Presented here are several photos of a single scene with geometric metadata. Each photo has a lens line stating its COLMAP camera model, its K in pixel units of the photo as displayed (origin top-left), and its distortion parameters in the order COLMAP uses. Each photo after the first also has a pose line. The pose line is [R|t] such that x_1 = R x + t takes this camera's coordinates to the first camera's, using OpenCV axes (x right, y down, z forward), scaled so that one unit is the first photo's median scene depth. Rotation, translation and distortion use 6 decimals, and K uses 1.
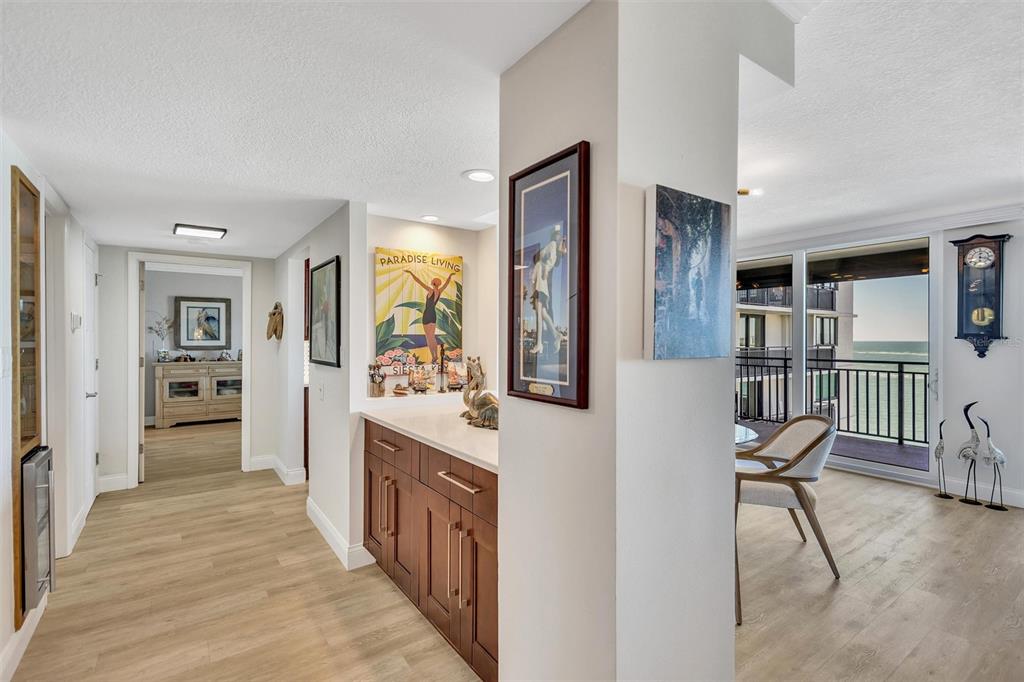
lens RADIAL K [[471.4, 0, 510.4], [0, 471.4, 340.0], [0, 0, 1]] dist [0.010568, -0.003029]
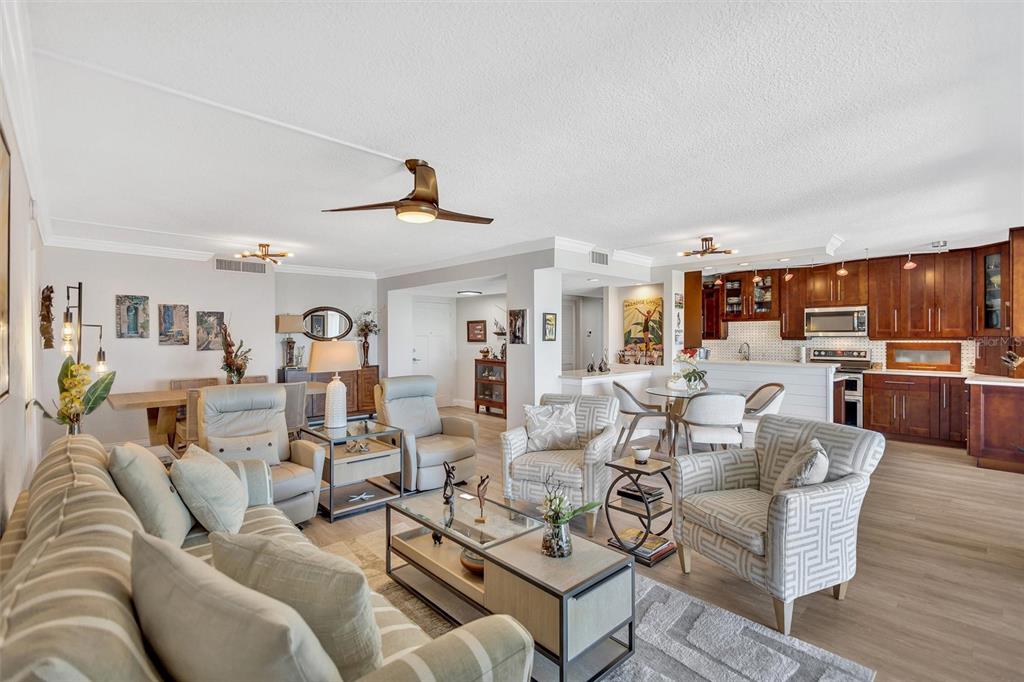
lens RADIAL K [[471.4, 0, 514.0], [0, 471.4, 343.9], [0, 0, 1]] dist [0.010568, -0.003029]
pose [[0.151701, 0.014180, -0.988325, 1.614954], [-0.001987, 0.999899, 0.014041, -0.009249], [0.988424, -0.000166, 0.151714, 0.075585]]
